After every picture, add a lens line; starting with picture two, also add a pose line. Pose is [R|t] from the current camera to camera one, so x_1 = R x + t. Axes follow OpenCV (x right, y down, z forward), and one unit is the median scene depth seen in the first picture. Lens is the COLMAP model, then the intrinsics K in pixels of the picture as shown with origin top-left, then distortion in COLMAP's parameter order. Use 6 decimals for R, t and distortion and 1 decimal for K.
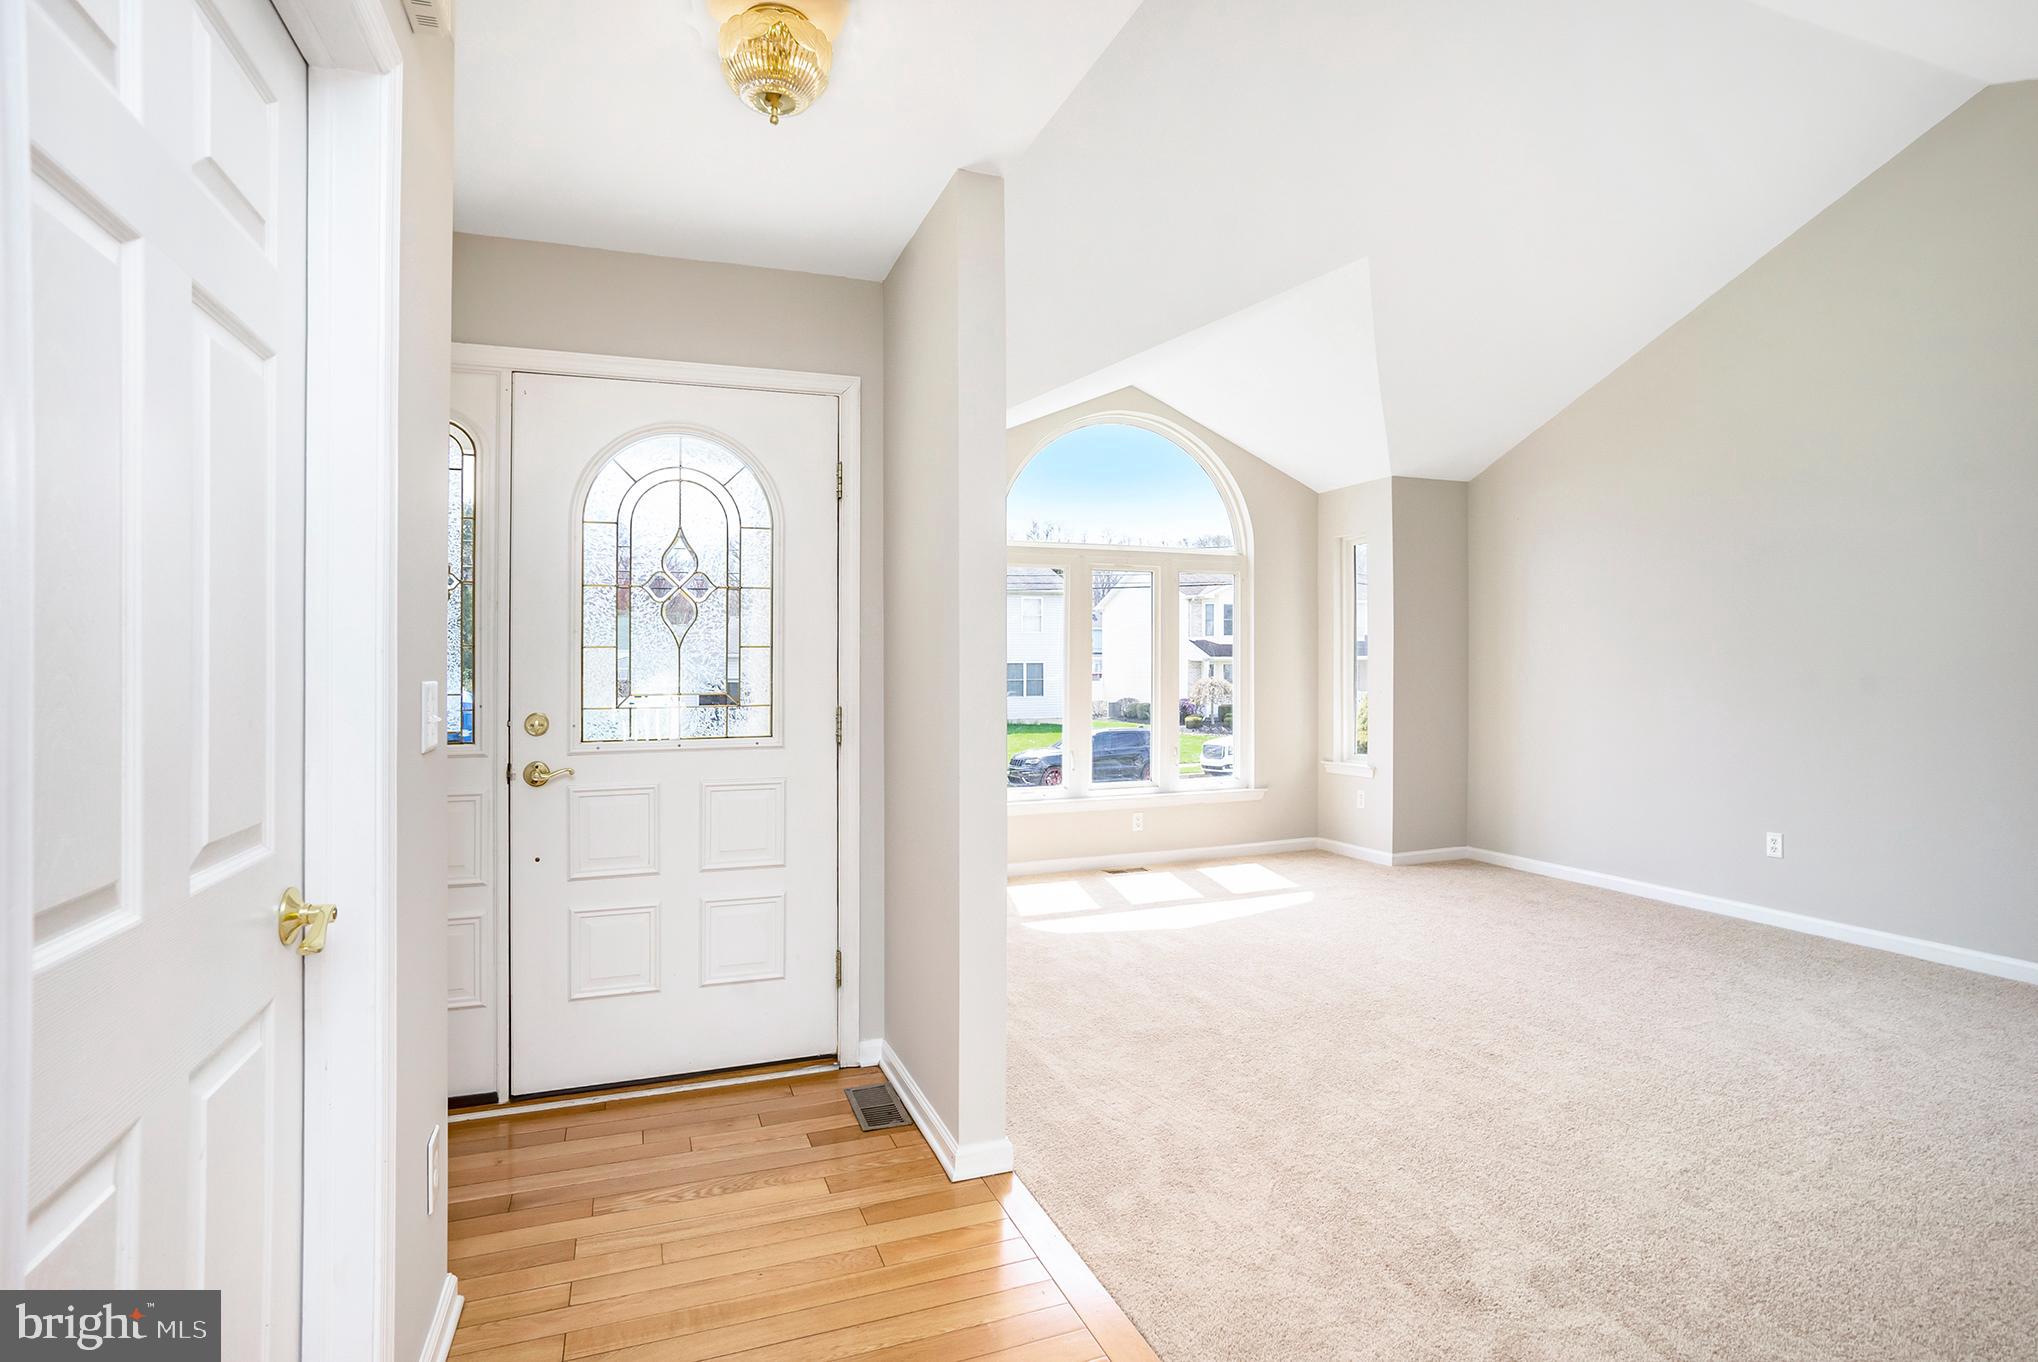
lens RADIAL K [[995.0, 0, 1020.6], [0, 995.0, 661.5], [0, 0, 1]] dist [-0.050519, 0.023937]
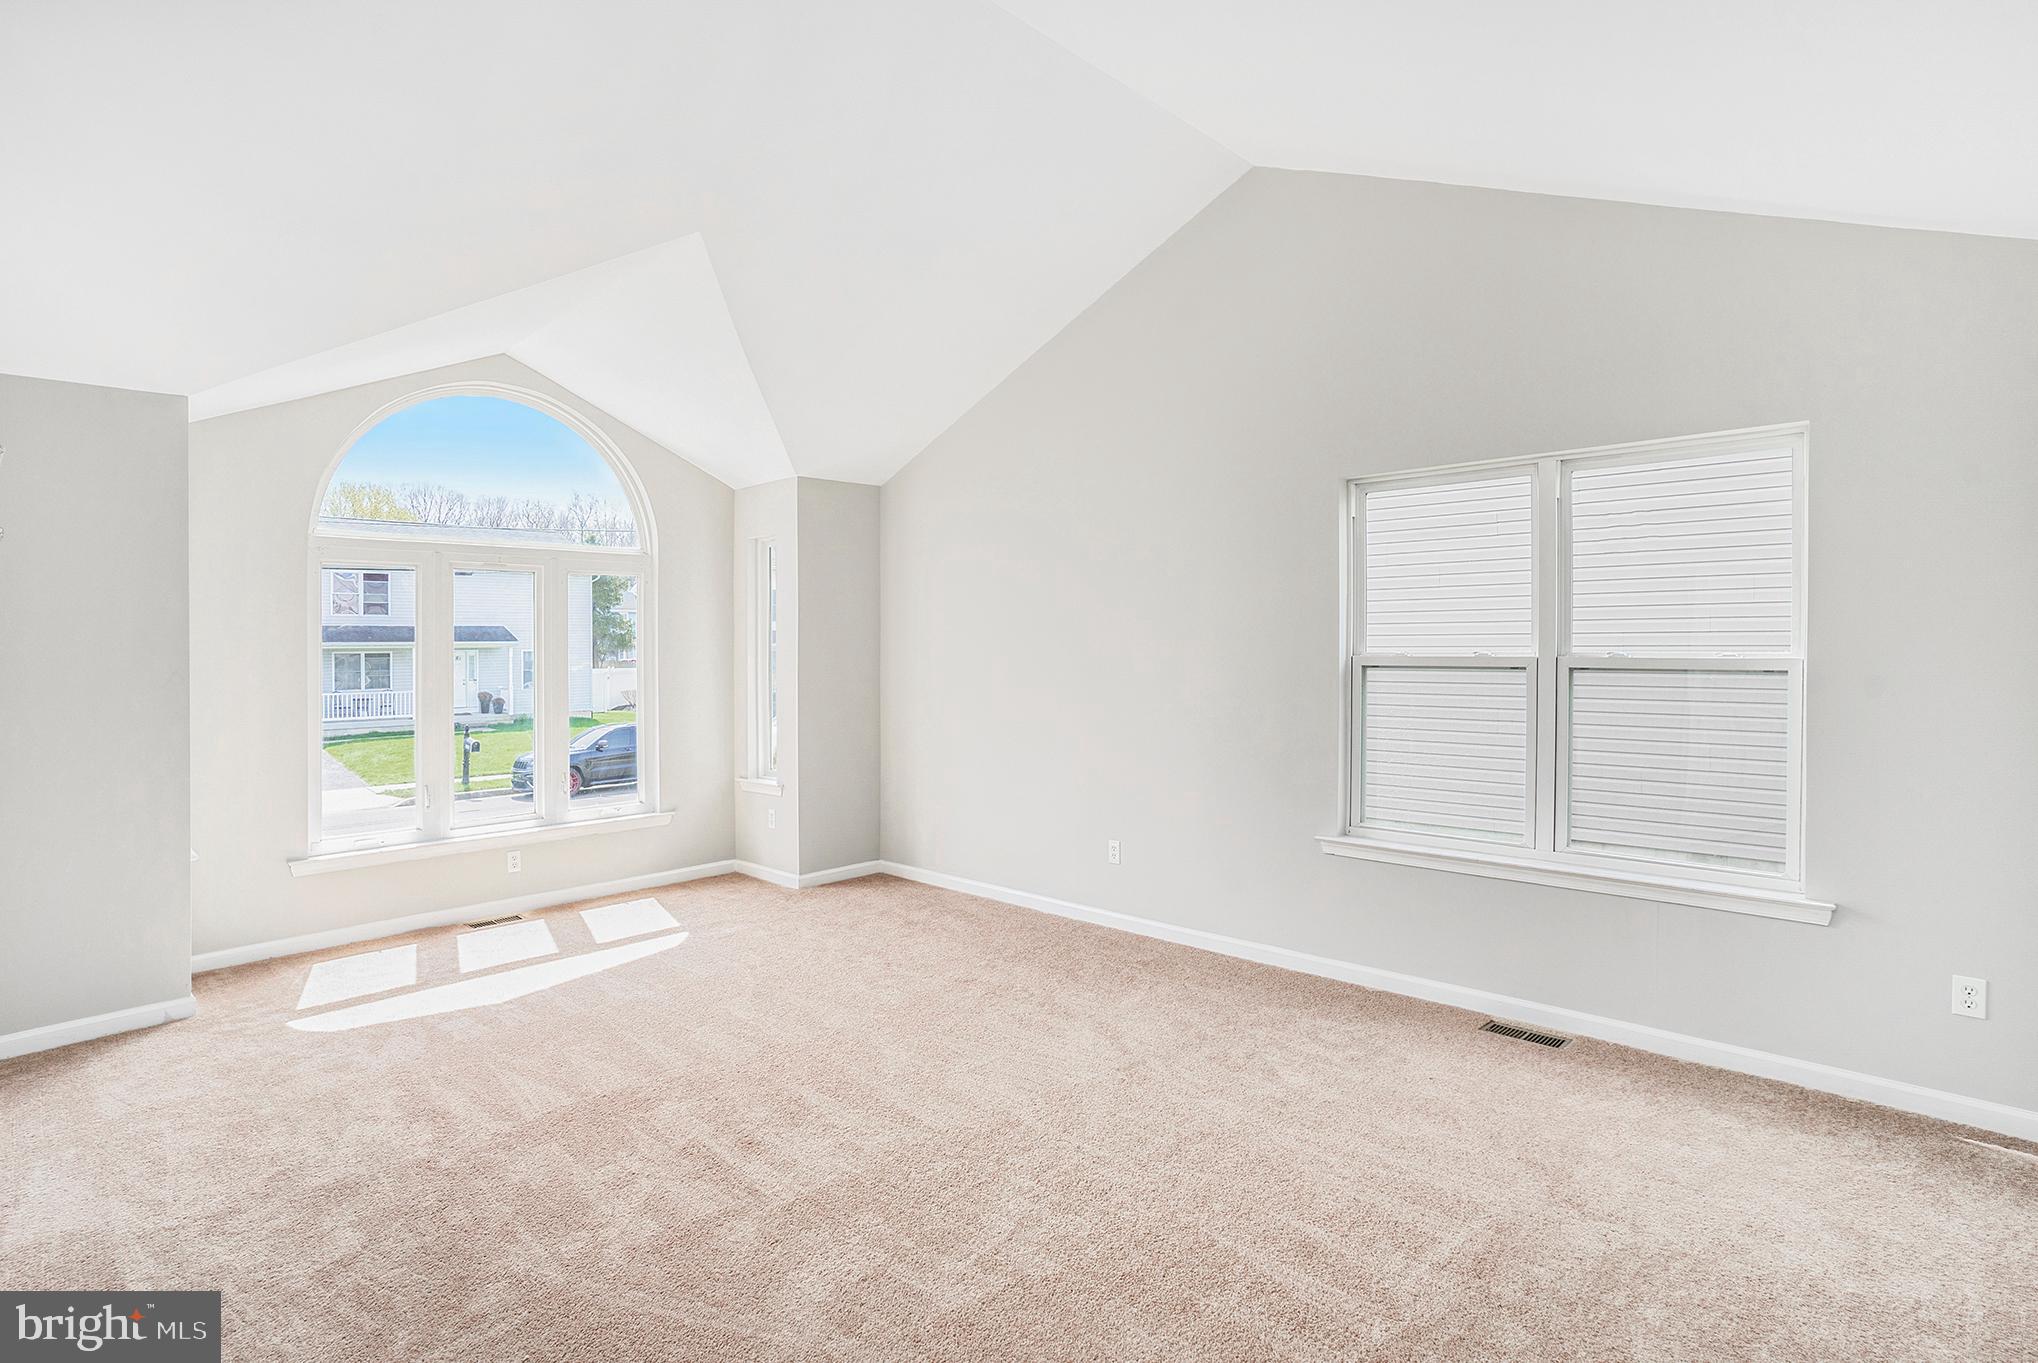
lens RADIAL K [[995.0, 0, 1020.6], [0, 995.0, 662.0], [0, 0, 1]] dist [-0.050519, 0.023937]
pose [[0.912982, -0.013079, 0.407790, 0.182847], [0.004846, 0.999763, 0.021216, -0.029774], [-0.407971, -0.017394, 0.912829, 0.045614]]
